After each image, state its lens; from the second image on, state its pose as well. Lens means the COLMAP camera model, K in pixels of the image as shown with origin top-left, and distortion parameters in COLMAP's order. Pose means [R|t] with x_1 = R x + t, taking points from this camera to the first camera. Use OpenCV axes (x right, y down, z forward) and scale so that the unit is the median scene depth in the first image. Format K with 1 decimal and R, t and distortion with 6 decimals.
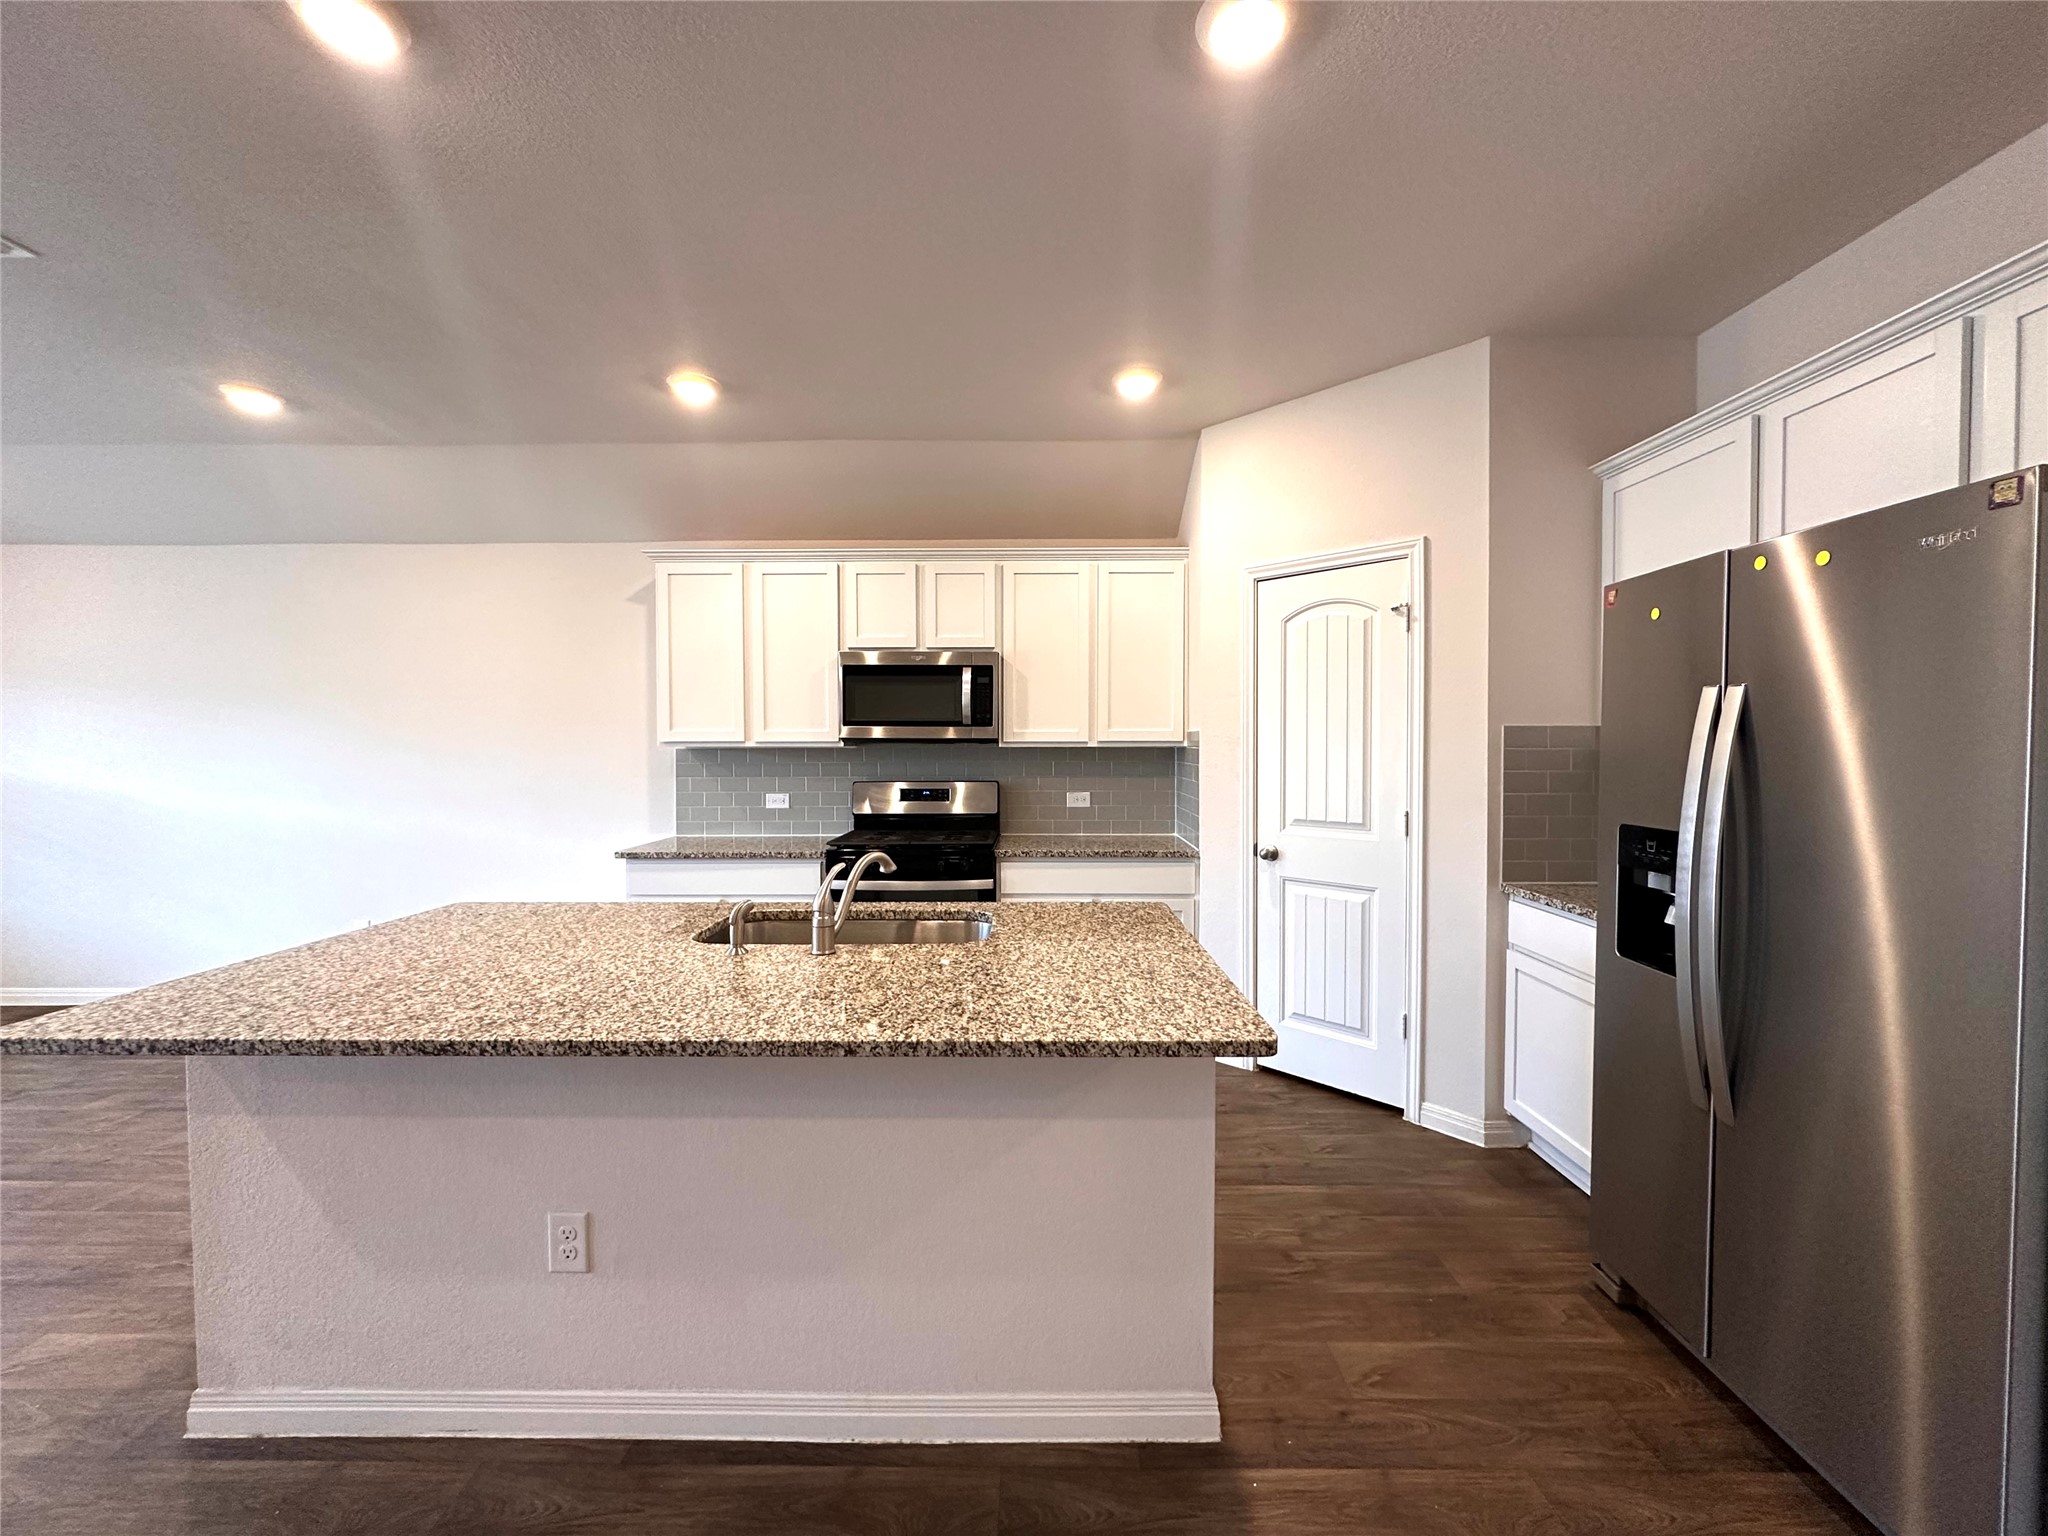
lens RADIAL K [[820.5, 0, 1024.0], [0, 820.5, 768.0], [0, 0, 1]] dist [-0.000101, -0.000241]
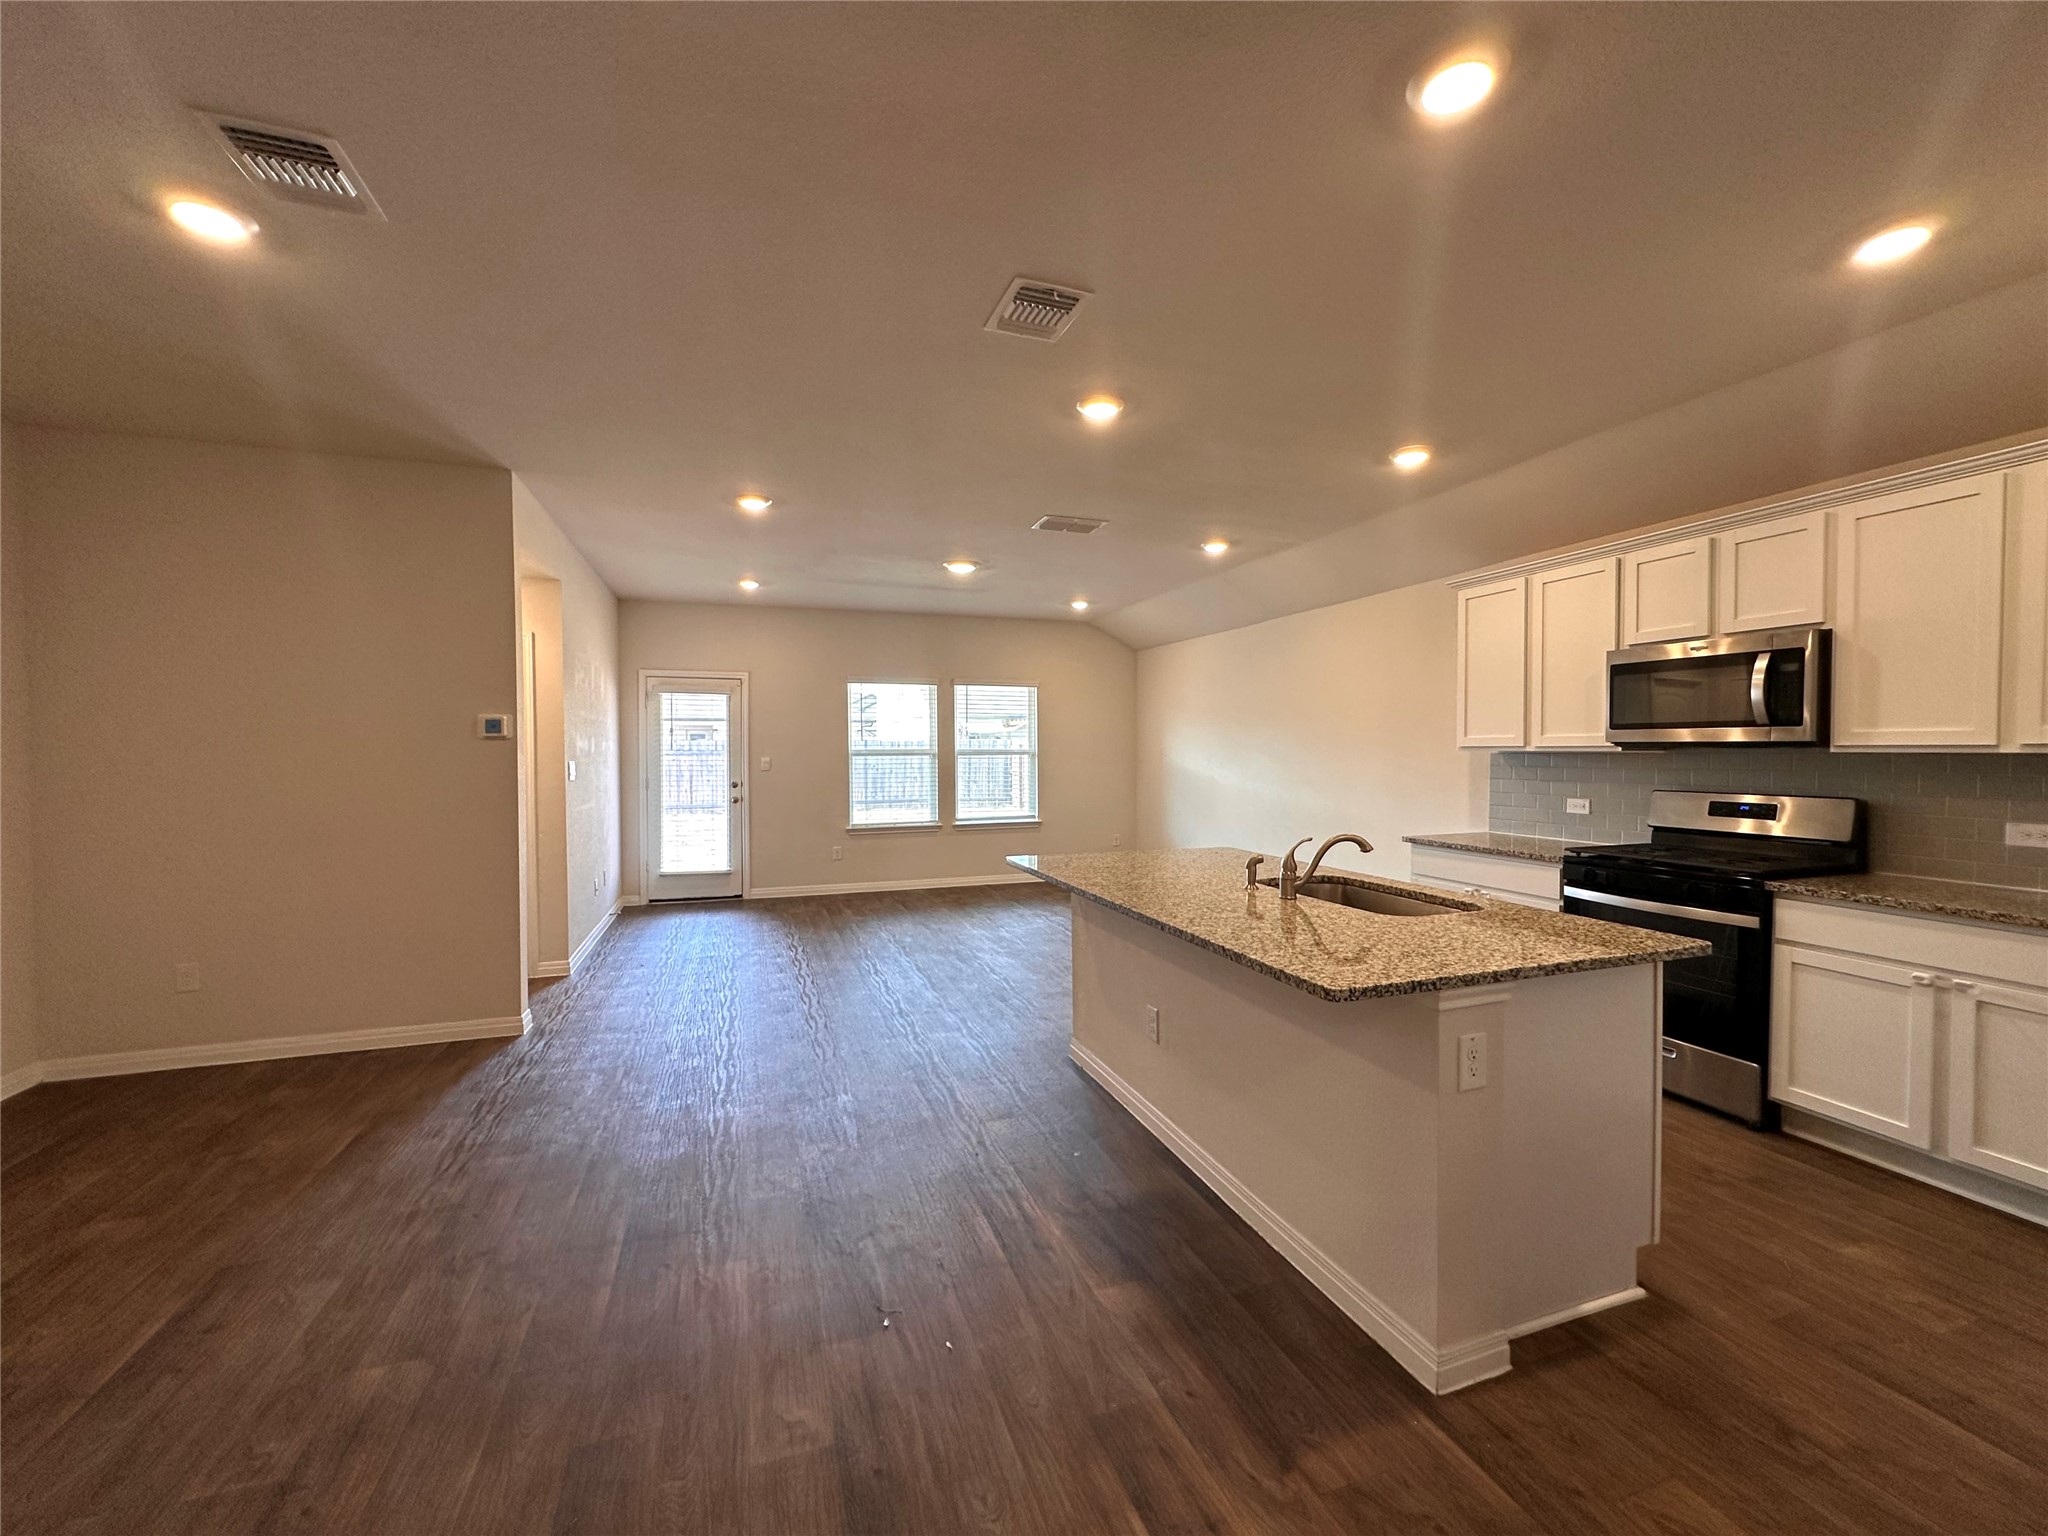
lens RADIAL K [[820.5, 0, 1024.0], [0, 820.5, 768.0], [0, 0, 1]] dist [-0.000101, -0.000241]
pose [[0.330648, 0.020471, -0.943532, 0.452685], [-0.024594, 0.999612, 0.013069, -0.002709], [0.943434, 0.018884, 0.331023, 0.049132]]
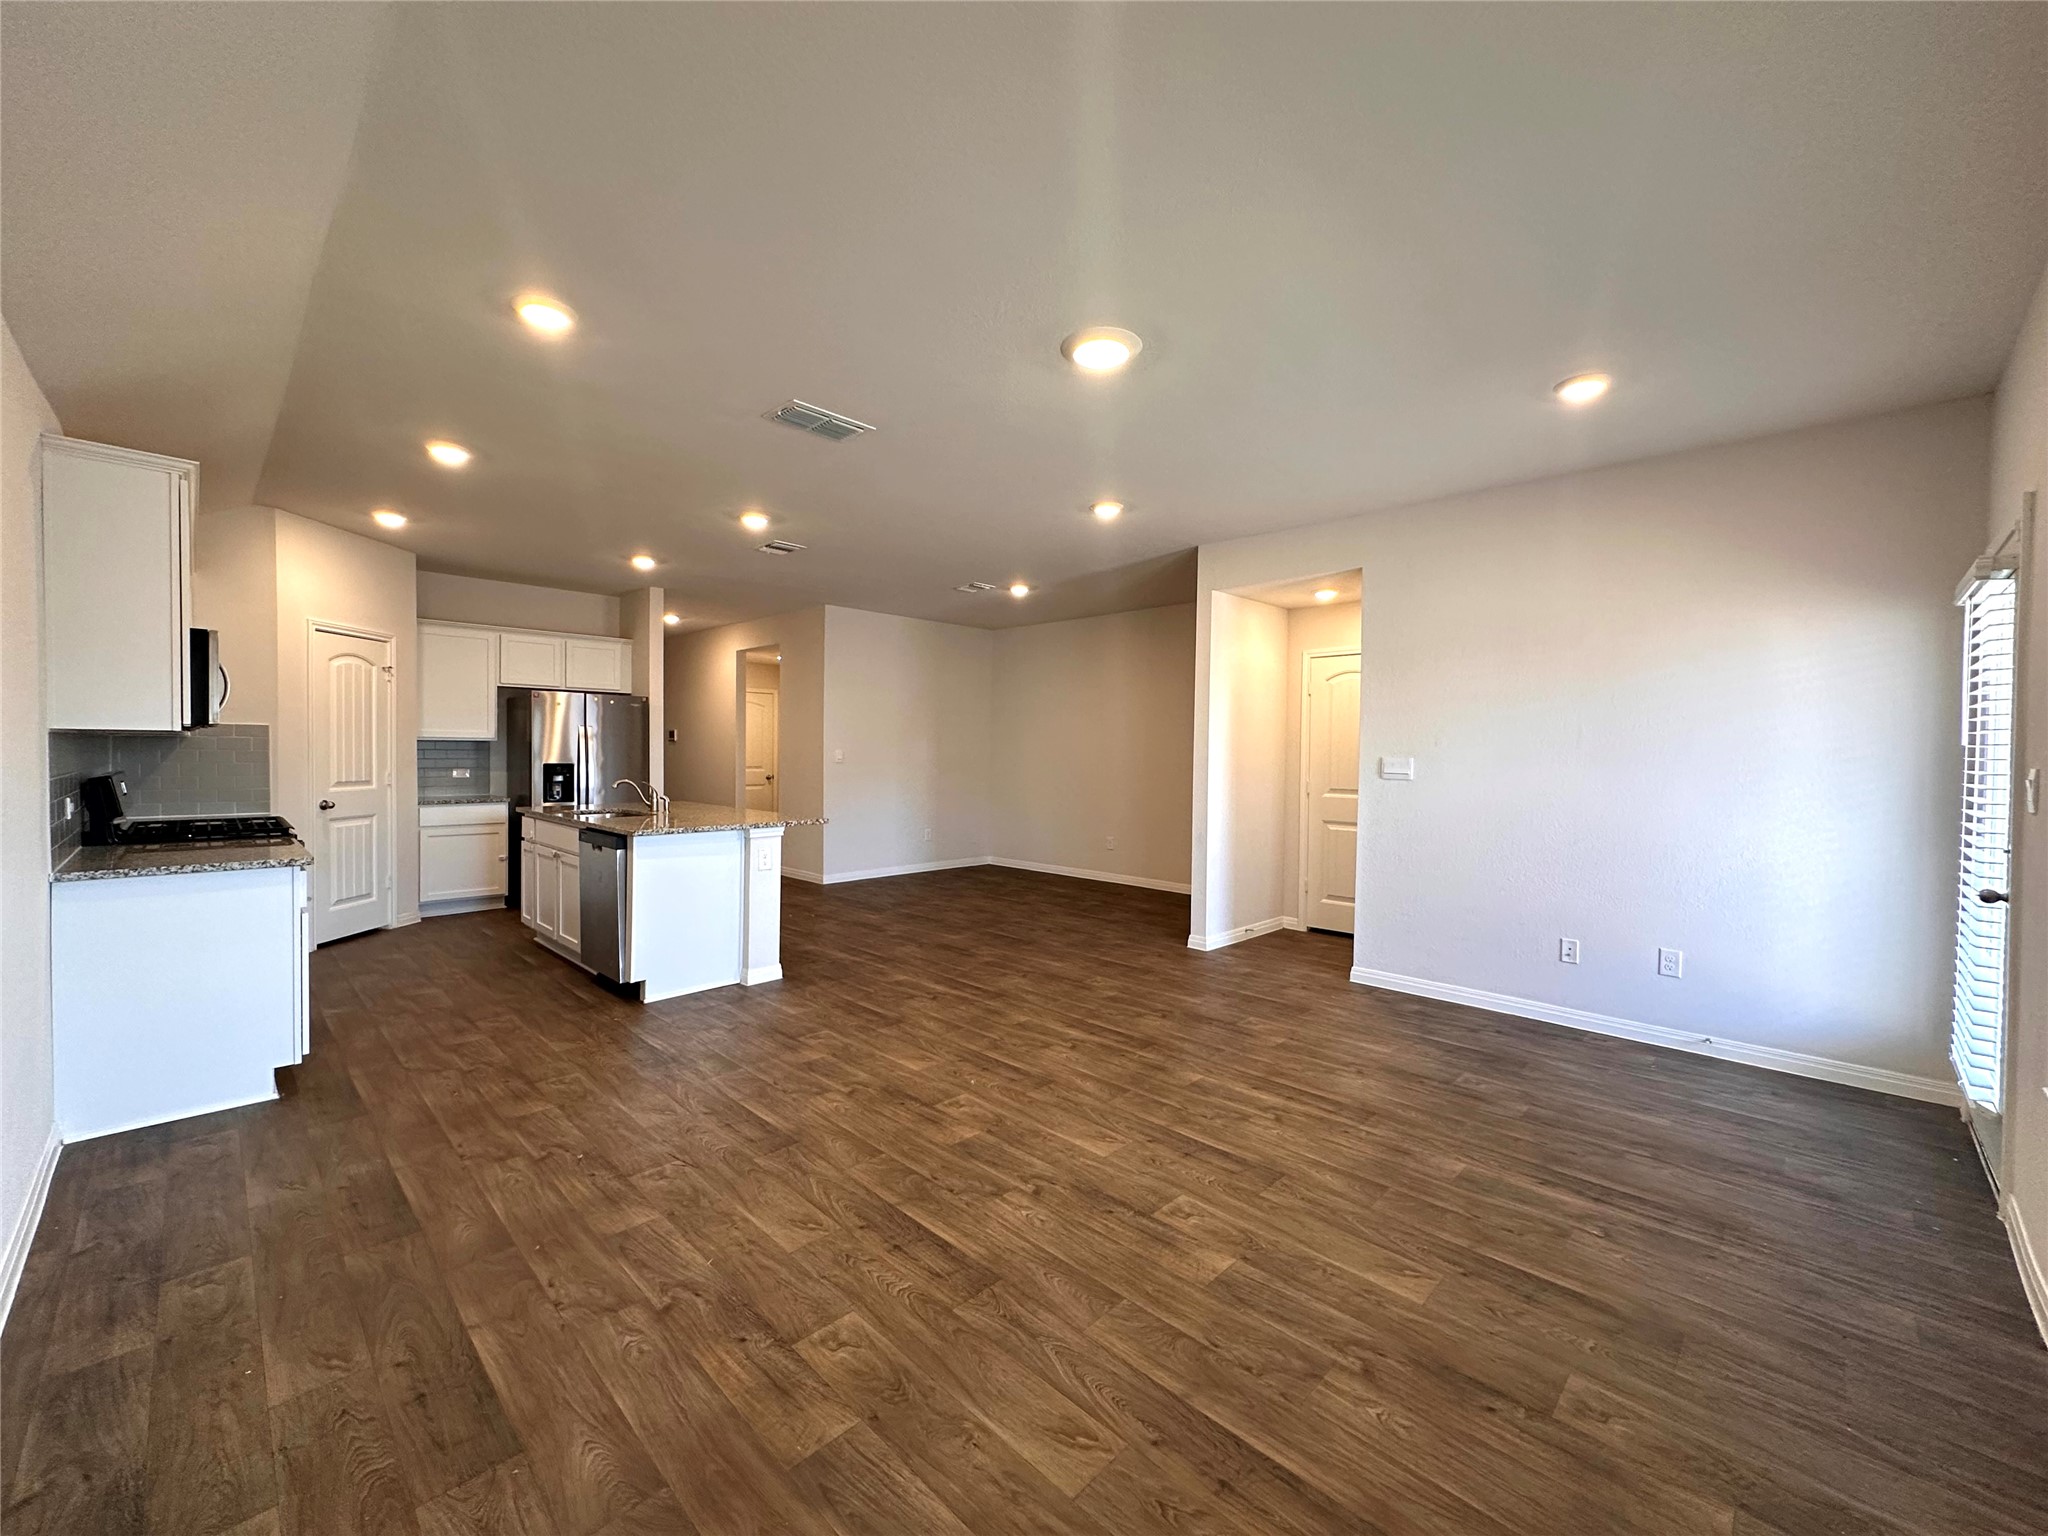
lens RADIAL K [[820.5, 0, 1024.0], [0, 820.5, 768.0], [0, 0, 1]] dist [-0.000101, -0.000241]
pose [[-0.714161, -0.021390, 0.699654, -1.522611], [0.009745, 0.999132, 0.040493, -0.015344], [-0.699913, 0.035737, -0.713333, 1.024216]]
